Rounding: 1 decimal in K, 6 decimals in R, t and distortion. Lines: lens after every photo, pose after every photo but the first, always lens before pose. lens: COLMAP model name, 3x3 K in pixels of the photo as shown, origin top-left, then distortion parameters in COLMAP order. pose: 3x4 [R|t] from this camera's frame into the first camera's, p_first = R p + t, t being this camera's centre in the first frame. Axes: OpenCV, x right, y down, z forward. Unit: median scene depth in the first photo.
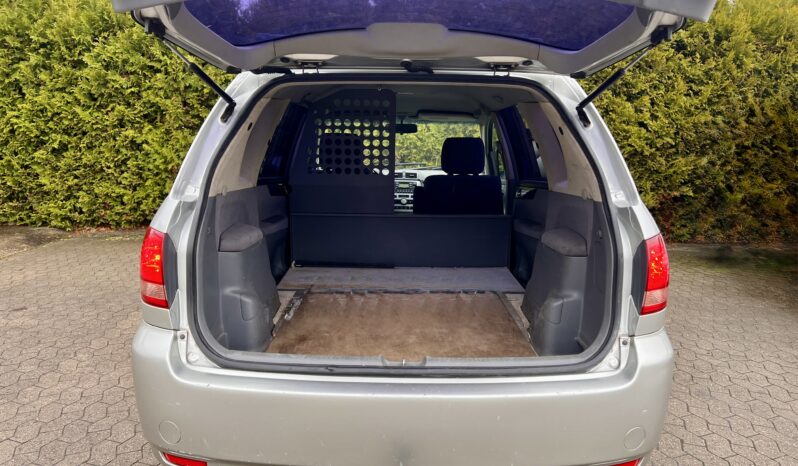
lens RADIAL K [[603.5, 0, 396.0], [0, 603.5, 235.9], [0, 0, 1]] dist [0.100496, -0.120821]
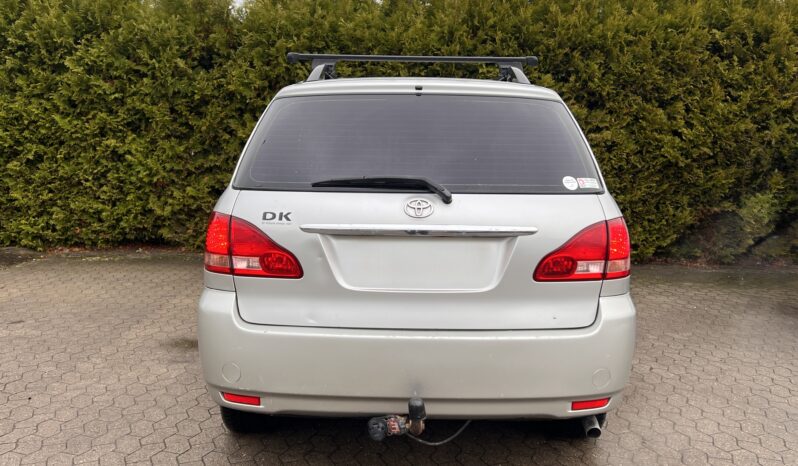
lens RADIAL K [[764.2, 0, 399.0], [0, 764.2, 233.0], [0, 0, 1]] dist [0.083493, -0.126911]
pose [[0.999997, 0.000082, -0.002617, -0.004802], [-0.000220, 0.998591, -0.053062, 0.027019], [0.002609, 0.053062, 0.998588, -0.135880]]
